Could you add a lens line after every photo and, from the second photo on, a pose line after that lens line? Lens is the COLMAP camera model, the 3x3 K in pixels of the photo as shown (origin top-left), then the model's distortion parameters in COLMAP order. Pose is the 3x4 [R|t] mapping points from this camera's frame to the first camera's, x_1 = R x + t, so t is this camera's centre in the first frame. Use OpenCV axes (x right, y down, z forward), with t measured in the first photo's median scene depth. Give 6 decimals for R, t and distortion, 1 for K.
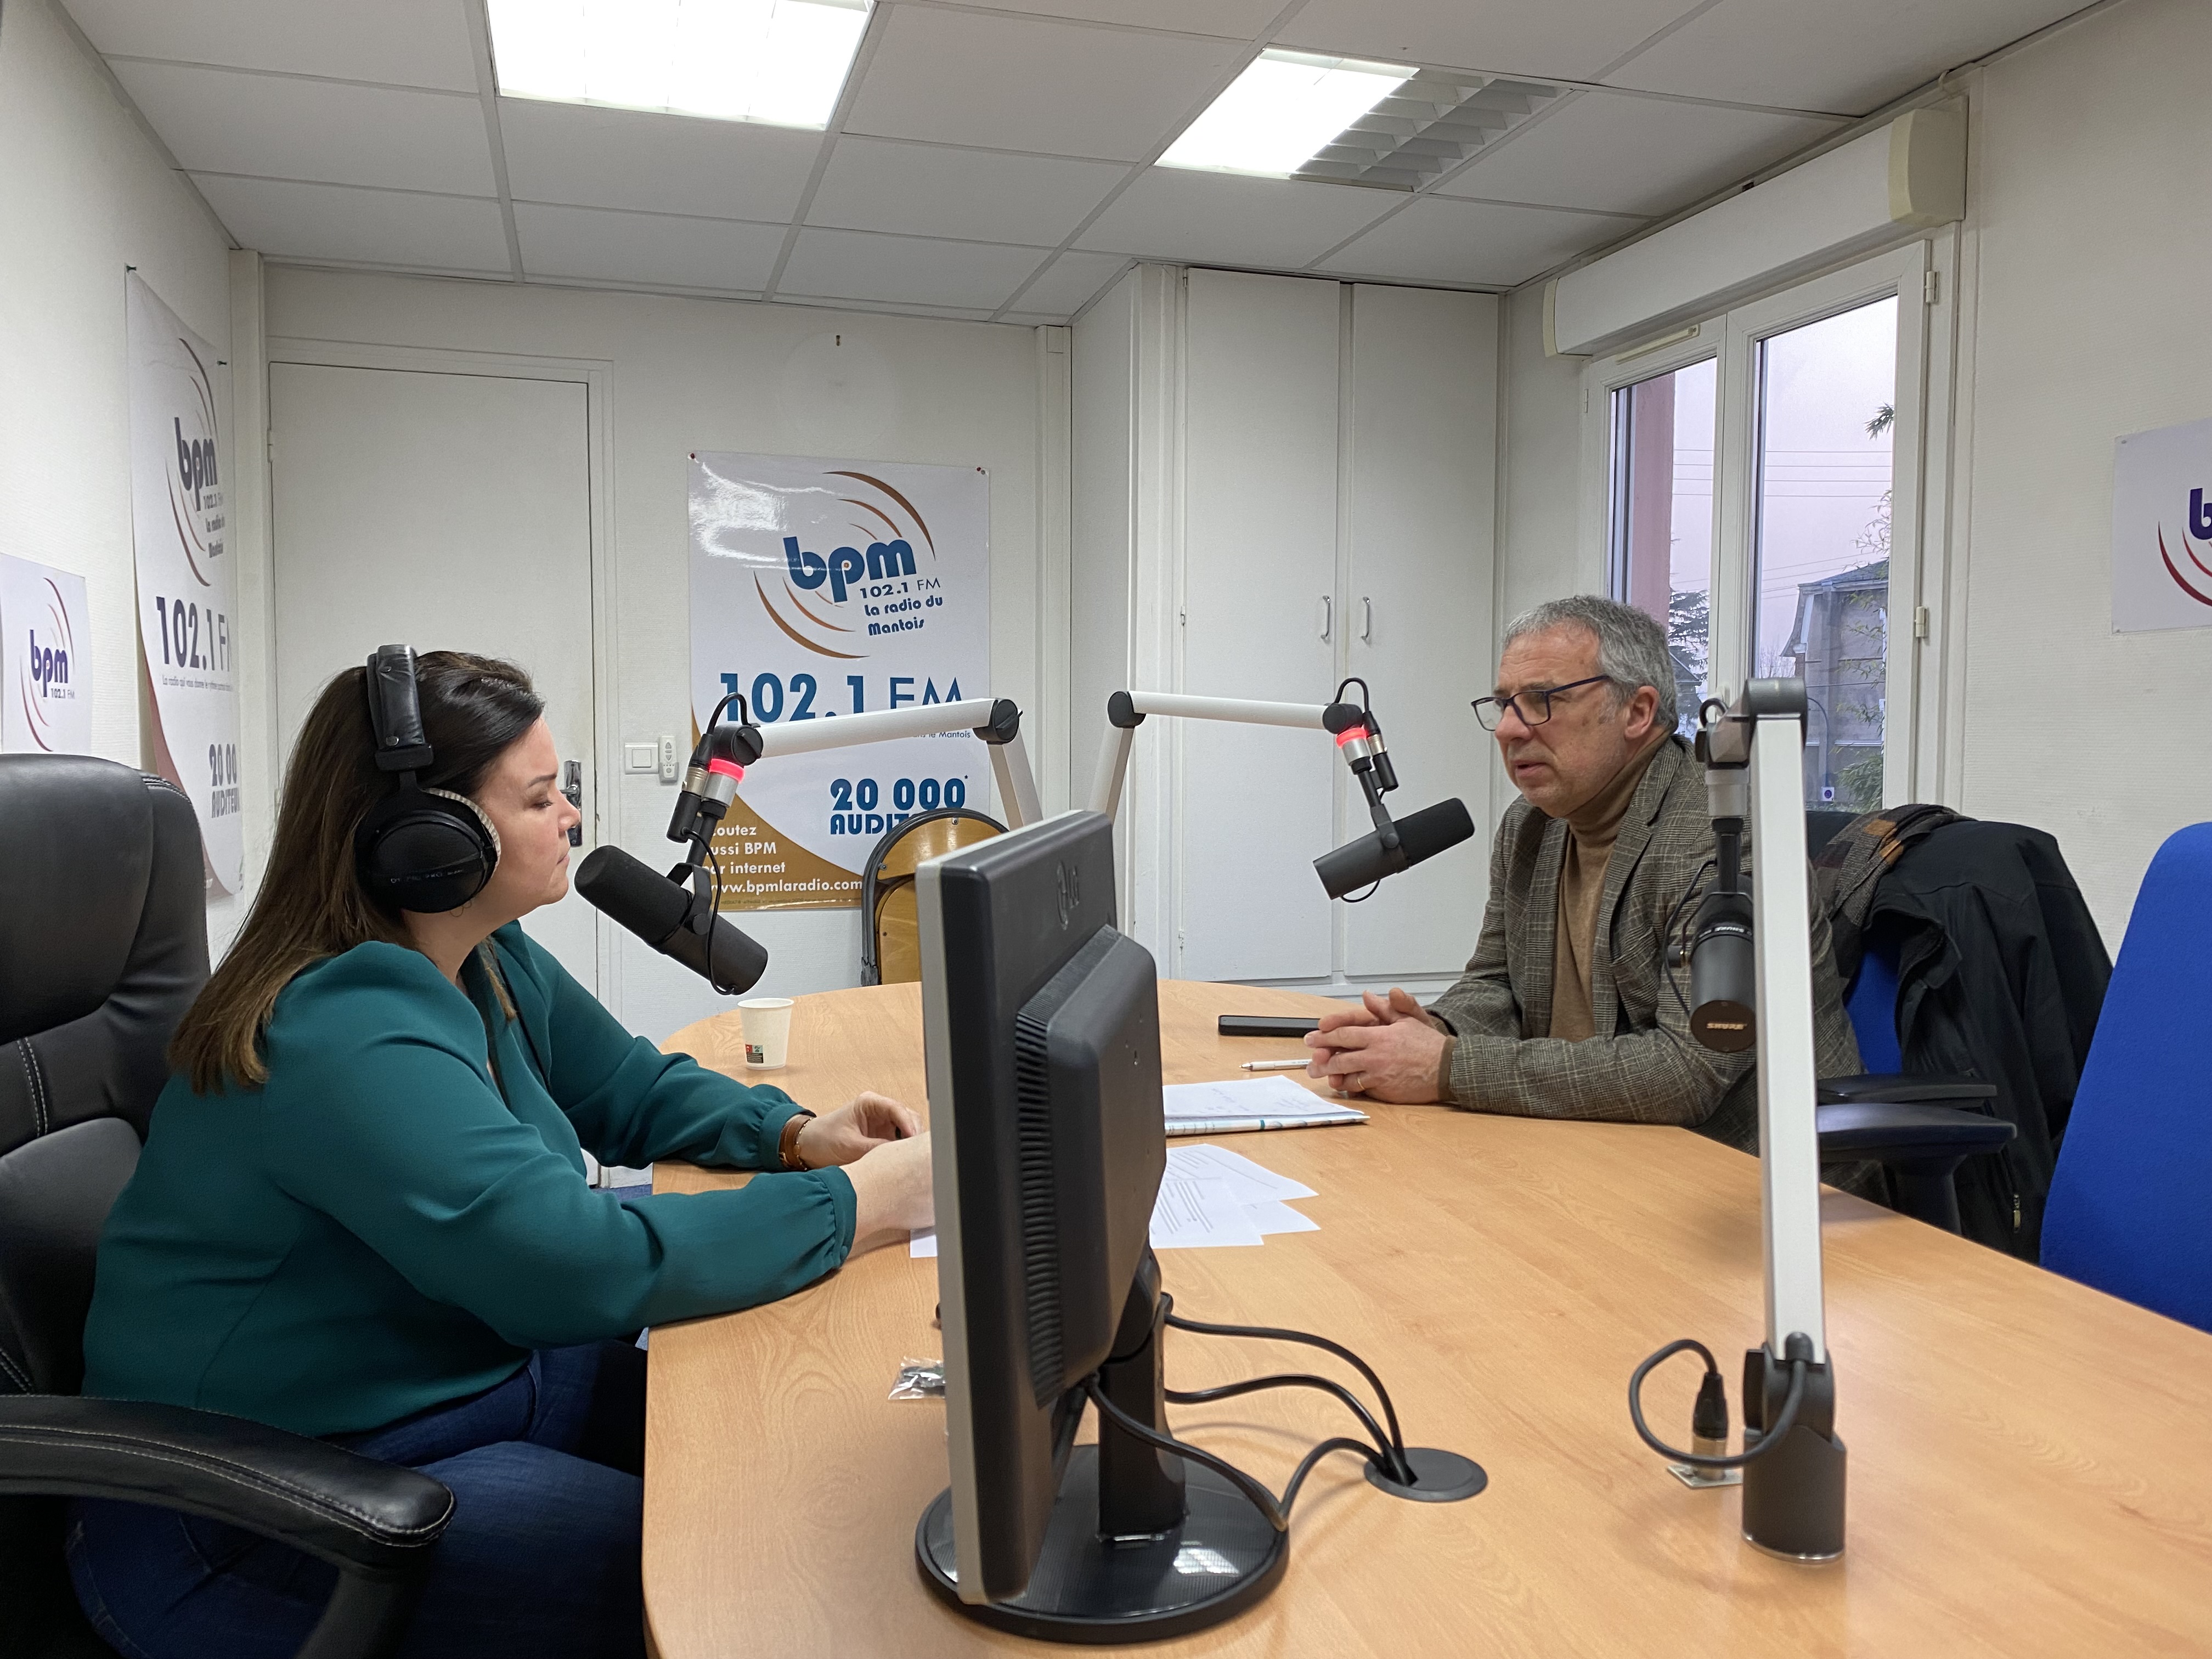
lens RADIAL K [[1679.6, 0, 1106.0], [0, 1679.6, 829.5], [0, 0, 1]] dist [0.082783, -0.122522]
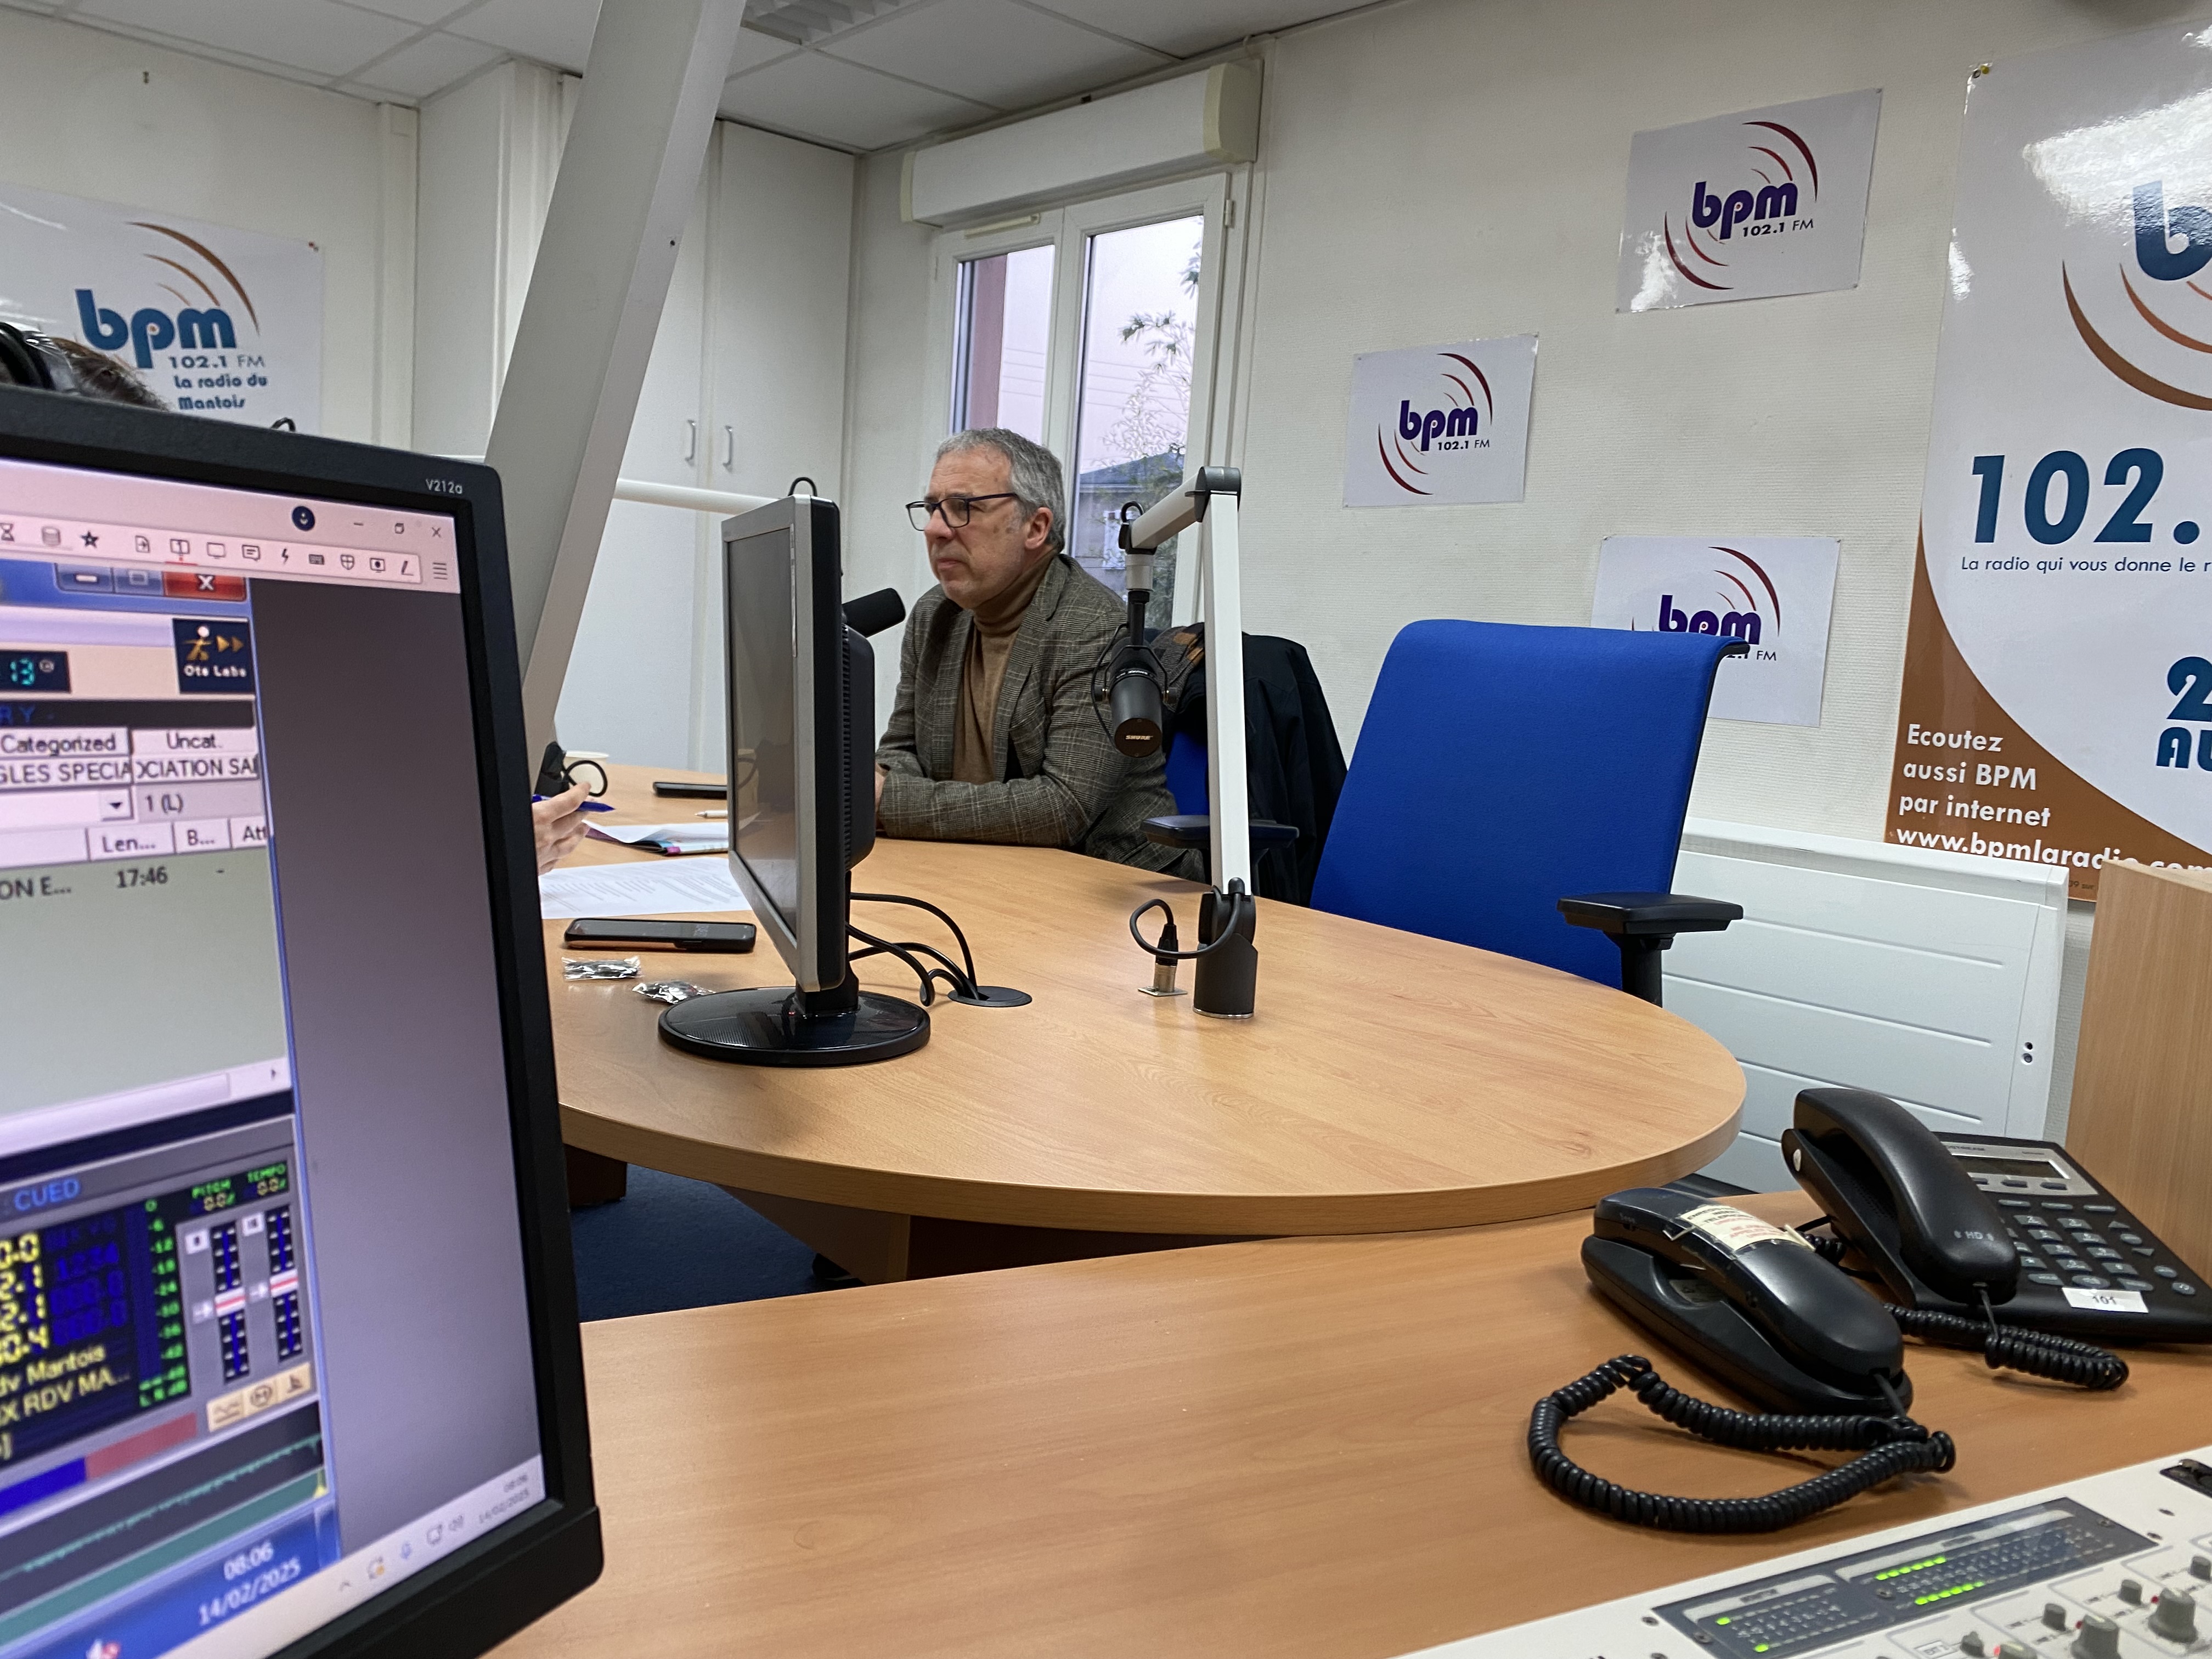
lens RADIAL K [[1674.0, 0, 1101.2], [0, 1674.0, 826.5], [0, 0, 1]] dist [0.006551, -0.004828]
pose [[0.909174, 0.008864, 0.416321, -0.078647], [-0.042475, 0.996533, 0.071541, 0.032033], [-0.414244, -0.082726, 0.906399, -0.077484]]
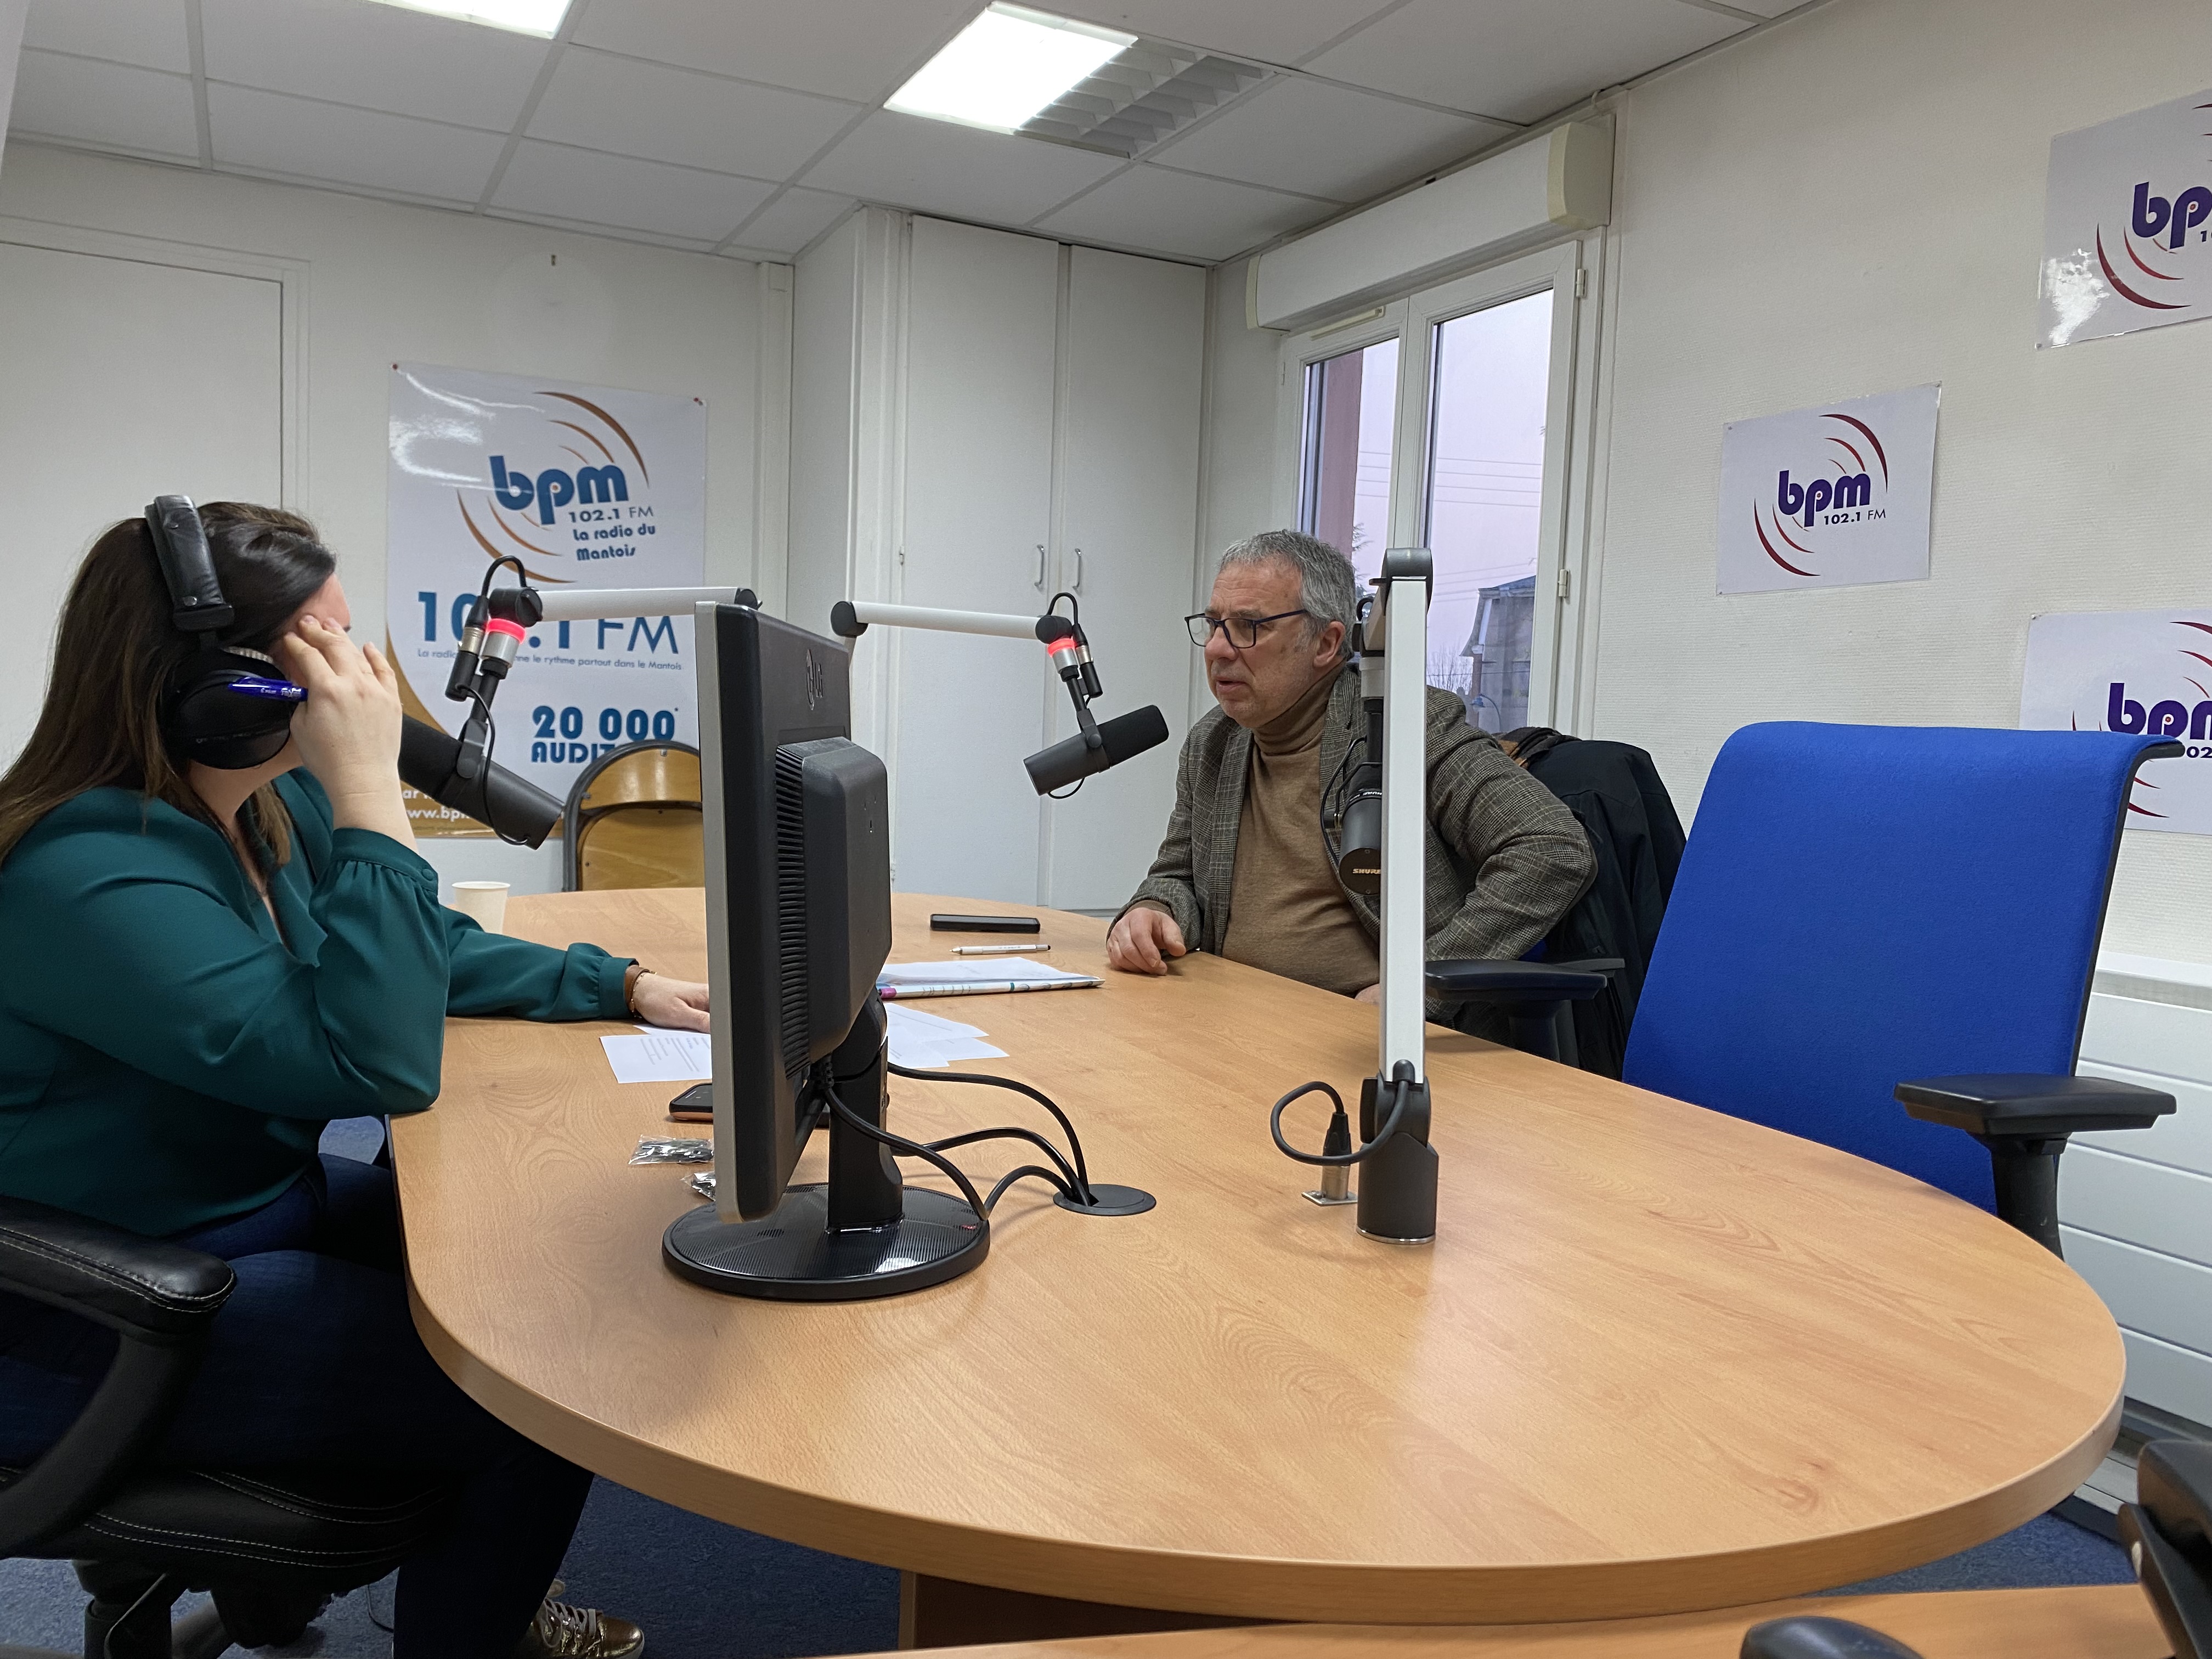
lens RADIAL K [[1691.4, 0, 1114.4], [0, 1691.4, 817.8], [0, 0, 1]] dist [0.034478, -0.046958]
pose [[0.983969, 0.023920, 0.176730, -0.005020], [-0.025382, 0.999660, 0.006019, 0.026279], [-0.176526, -0.010409, 0.984241, -0.039067]]
